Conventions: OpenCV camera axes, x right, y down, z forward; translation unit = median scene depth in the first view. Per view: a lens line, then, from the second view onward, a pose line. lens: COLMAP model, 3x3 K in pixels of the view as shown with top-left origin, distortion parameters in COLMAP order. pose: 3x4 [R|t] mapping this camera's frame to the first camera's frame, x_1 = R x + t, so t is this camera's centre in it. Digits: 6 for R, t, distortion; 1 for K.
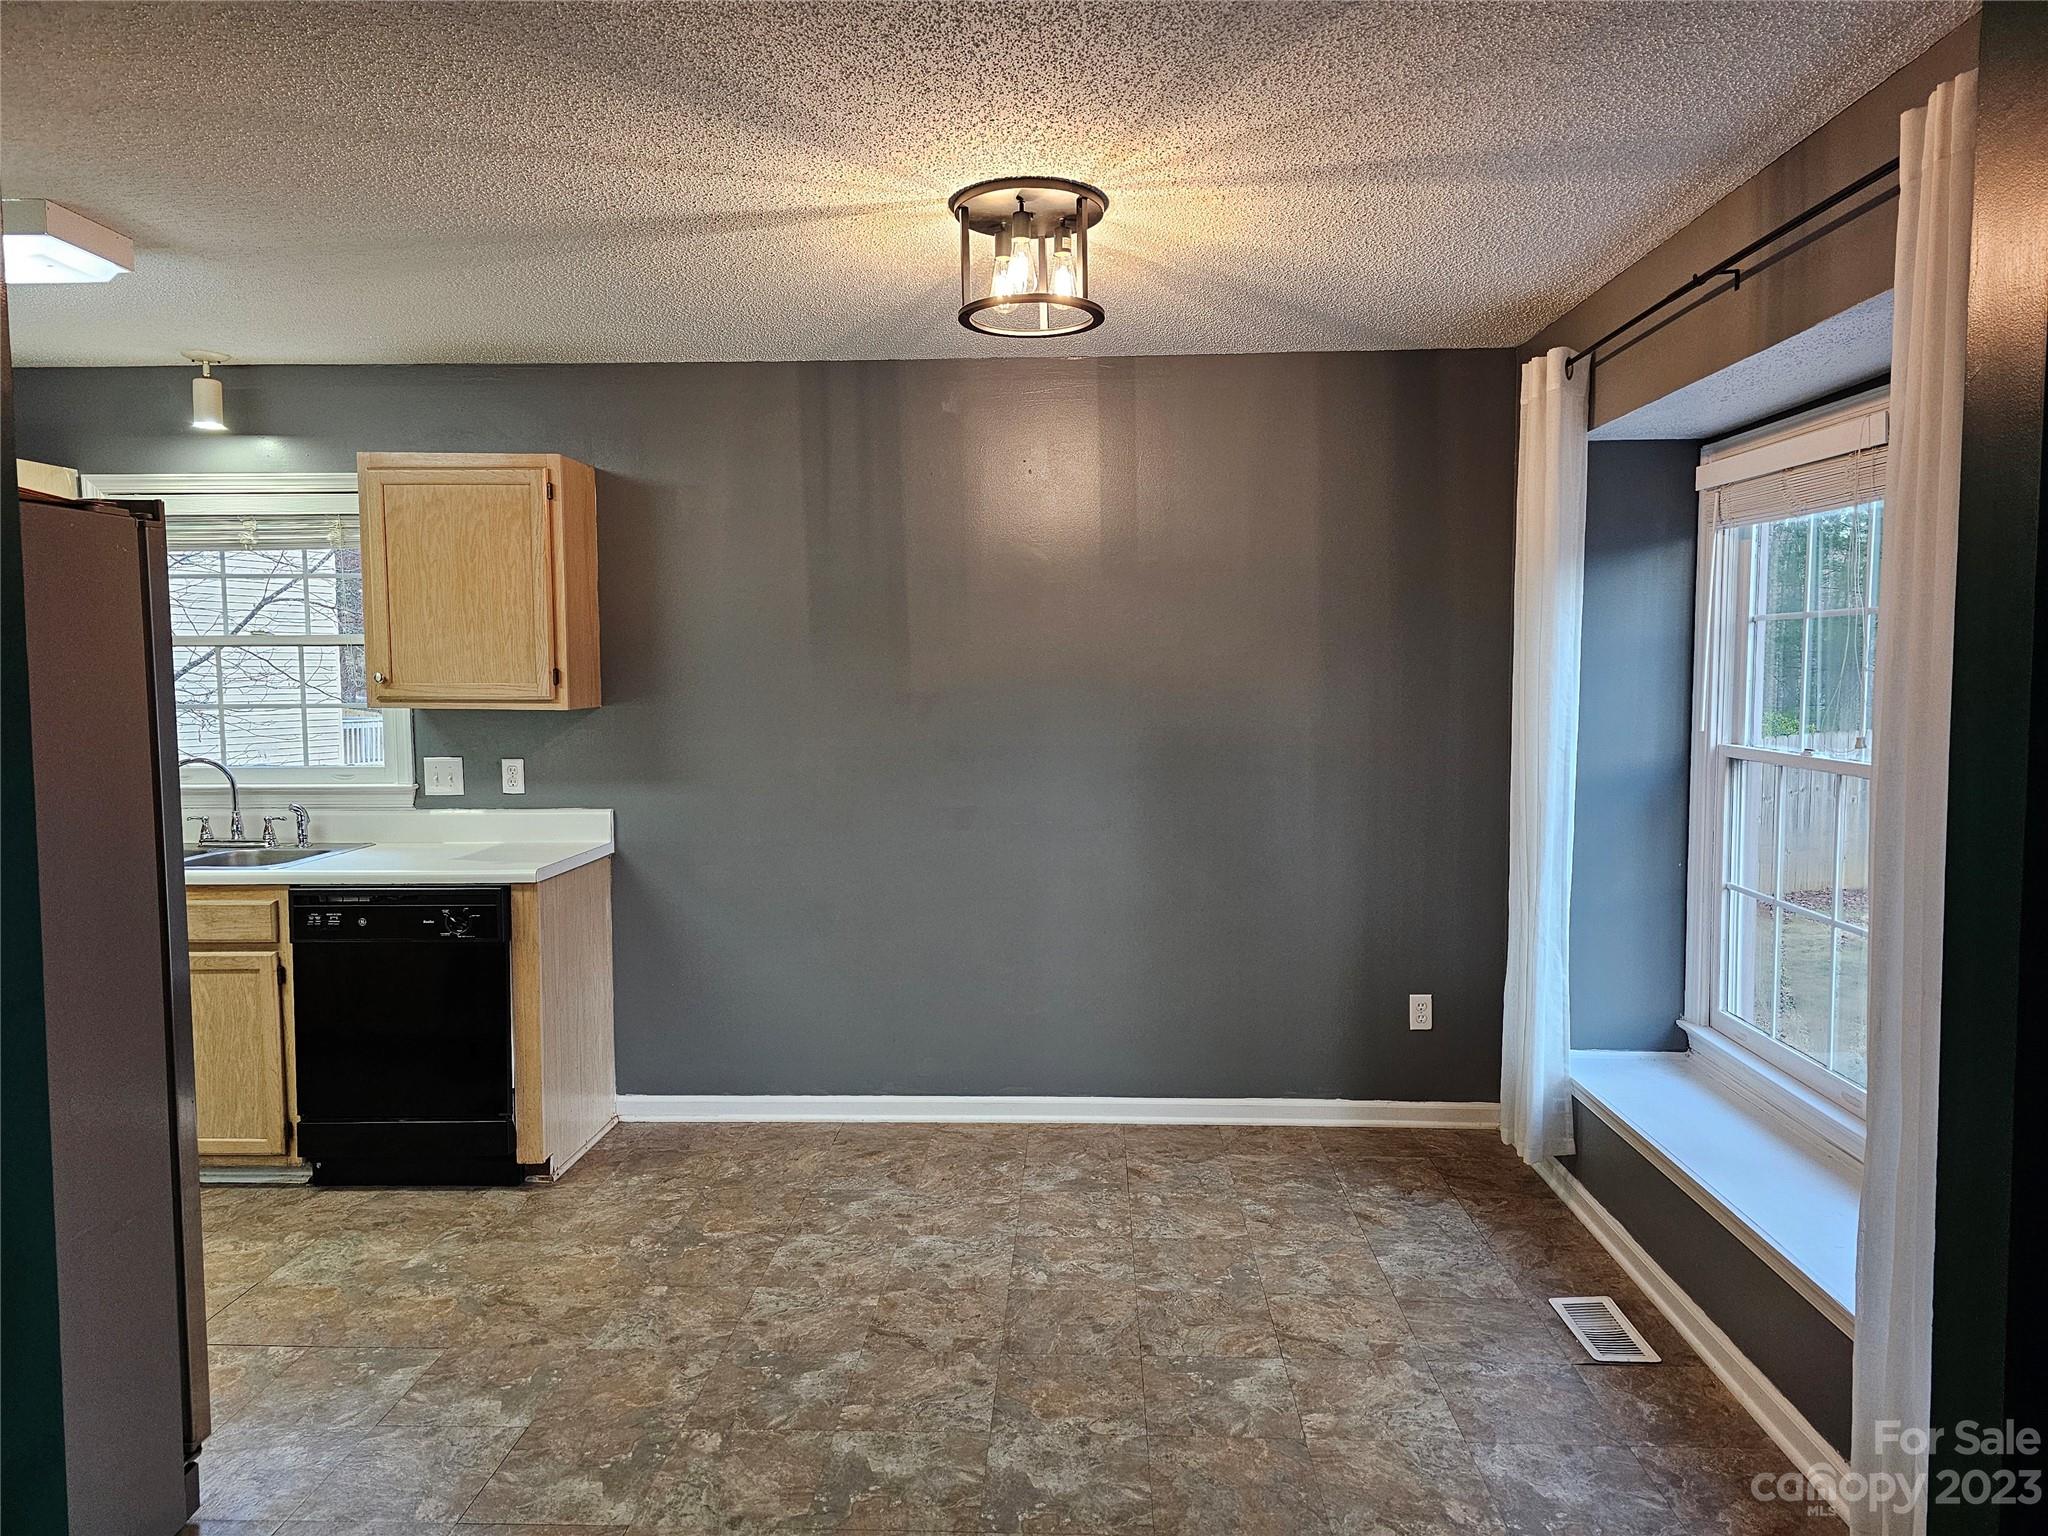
lens RADIAL K [[1347.3, 0, 1025.6], [0, 1347.3, 764.0], [0, 0, 1]] dist [0.056570, -0.046461]
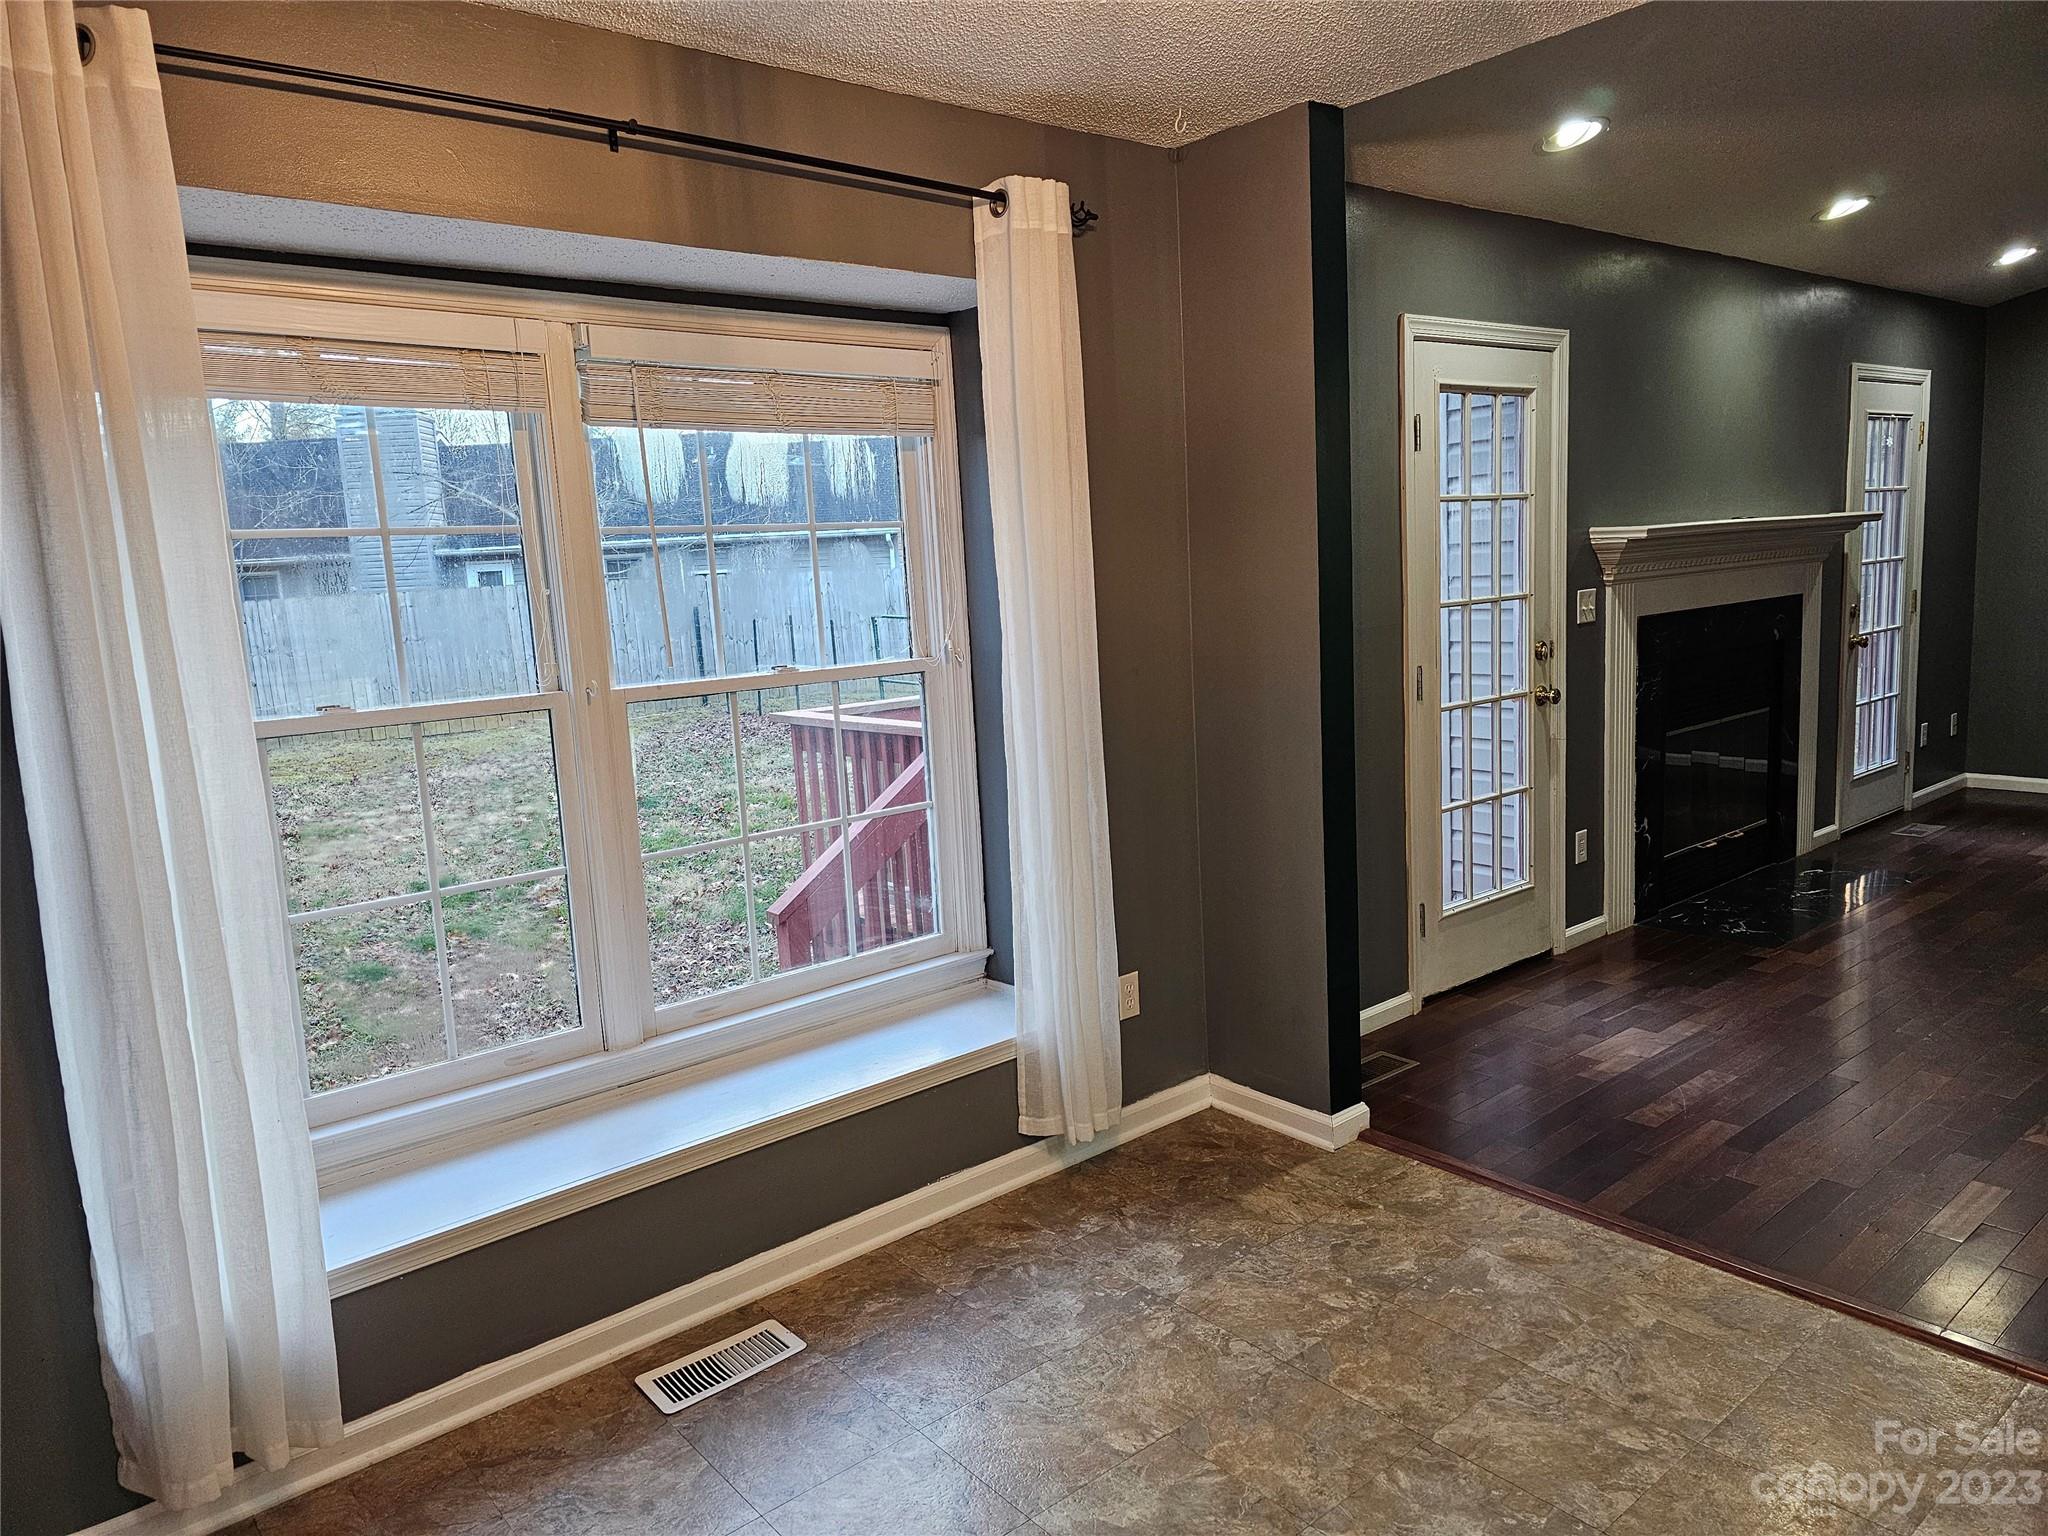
lens RADIAL K [[1347.3, 0, 1034.5], [0, 1347.3, 766.7], [0, 0, 1]] dist [0.056570, -0.046461]
pose [[-0.666092, -0.069134, 0.742658, -0.356580], [0.114597, 0.974387, 0.193488, -0.105581], [-0.737013, 0.213988, -0.641109, 1.506930]]
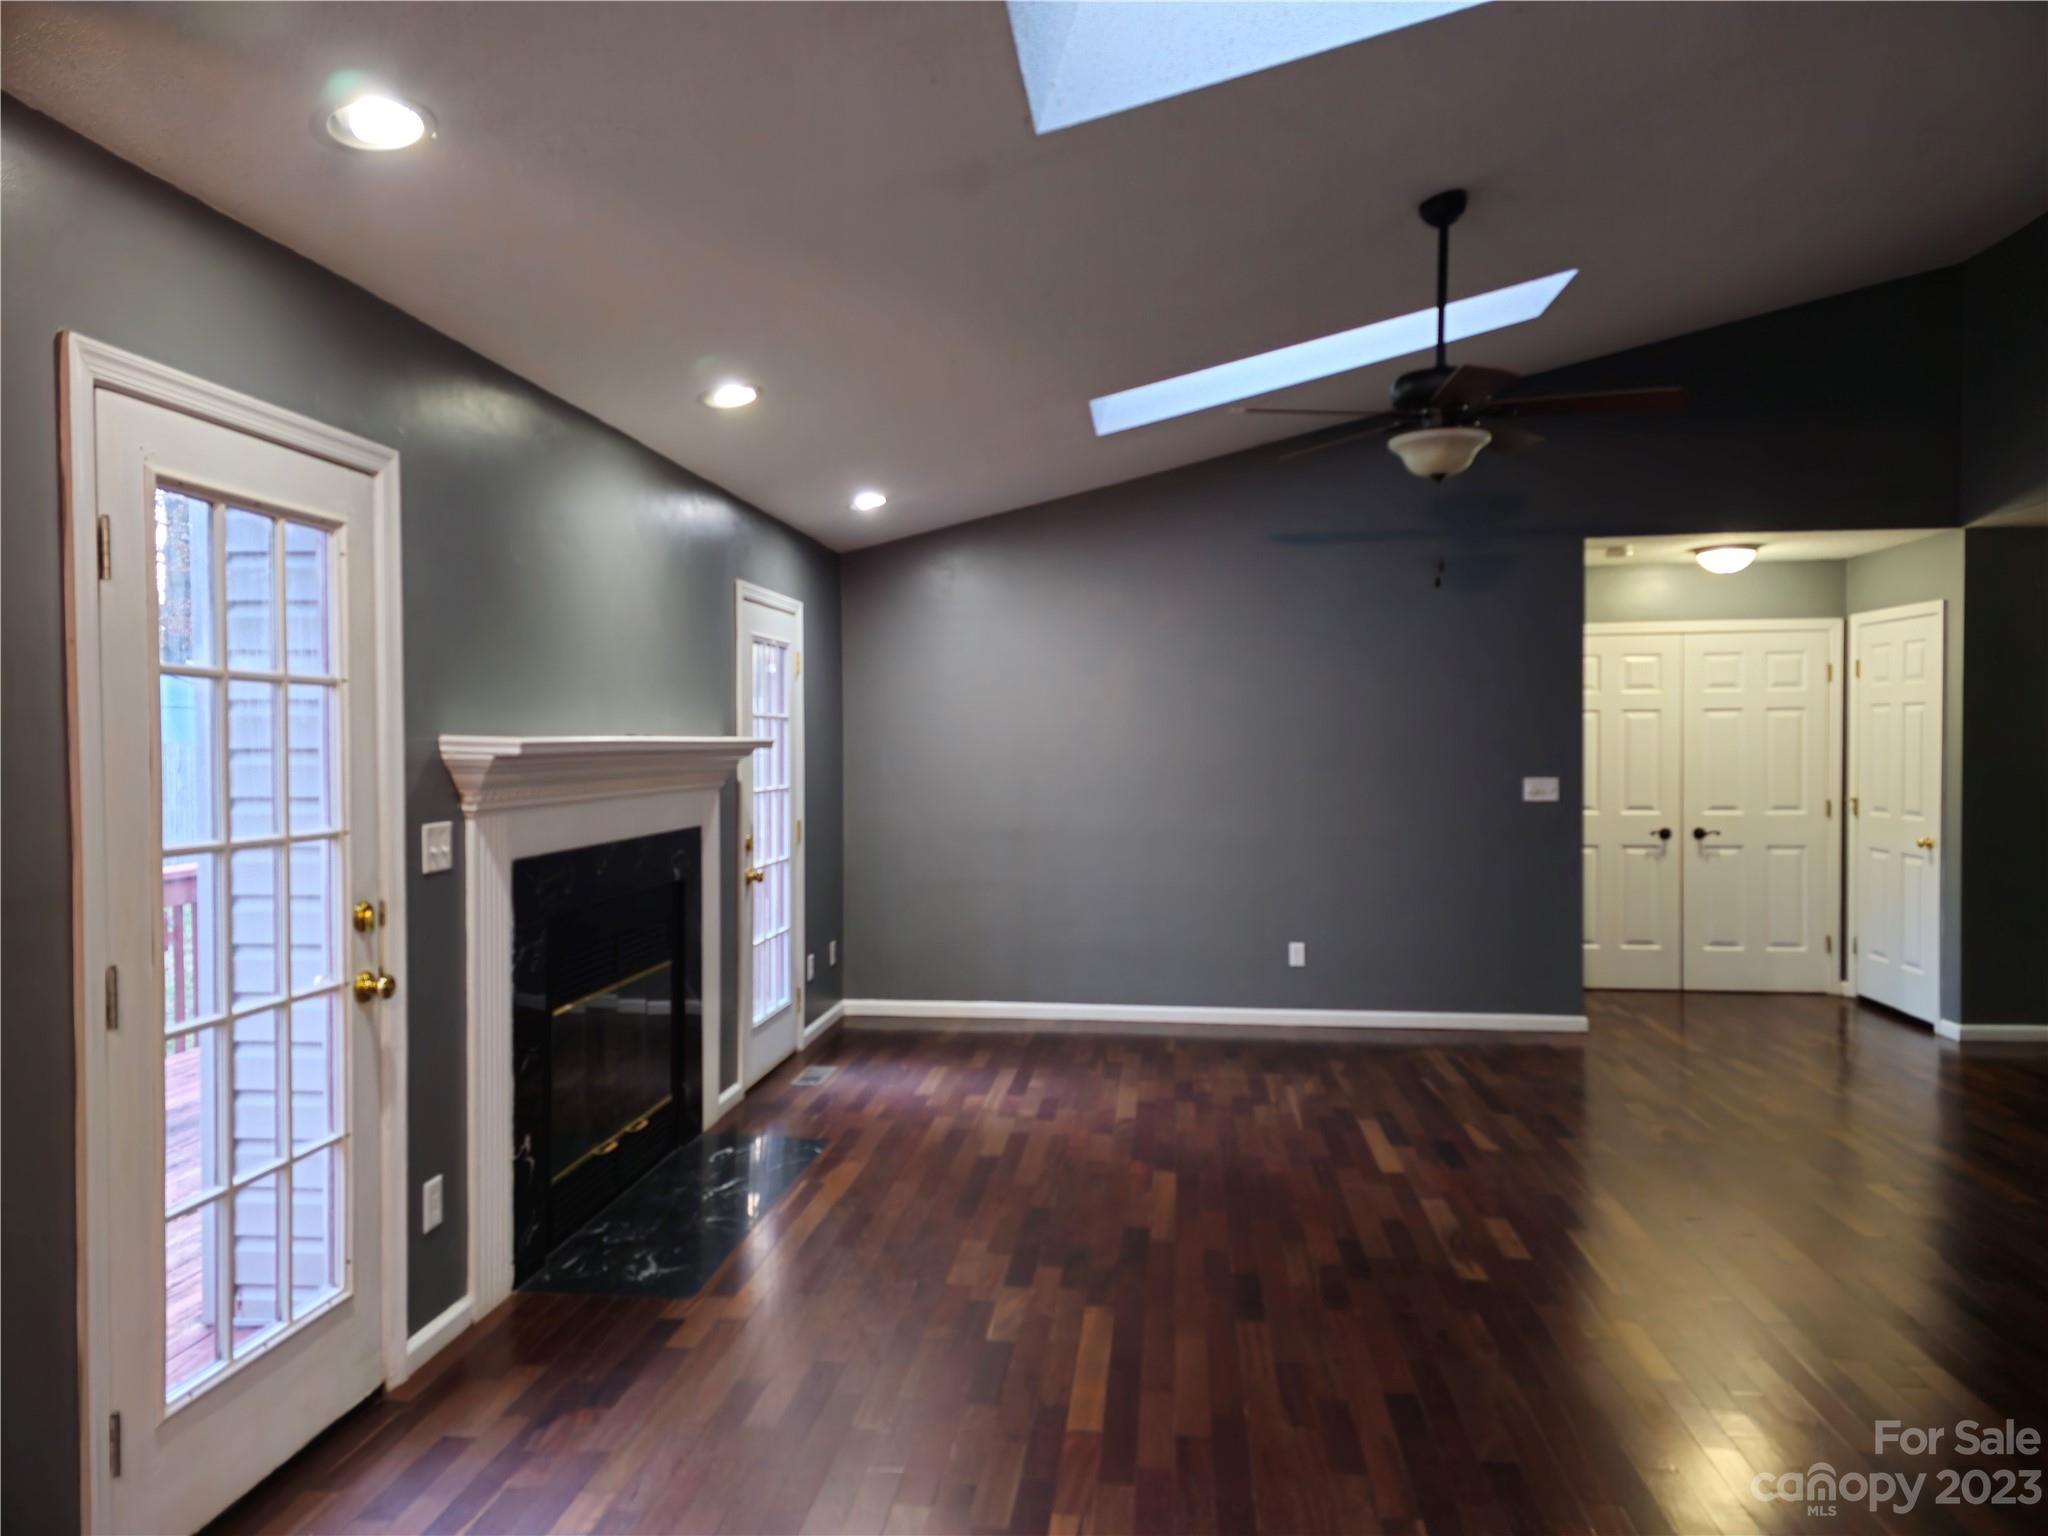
lens RADIAL K [[1347.3, 0, 1035.0], [0, 1347.3, 763.3], [0, 0, 1]] dist [0.056570, -0.046461]
pose [[-0.997364, 0.008487, 0.072069, -0.051893], [0.015075, 0.995704, 0.091362, -0.048422], [-0.070984, 0.092208, -0.993206, 0.776513]]
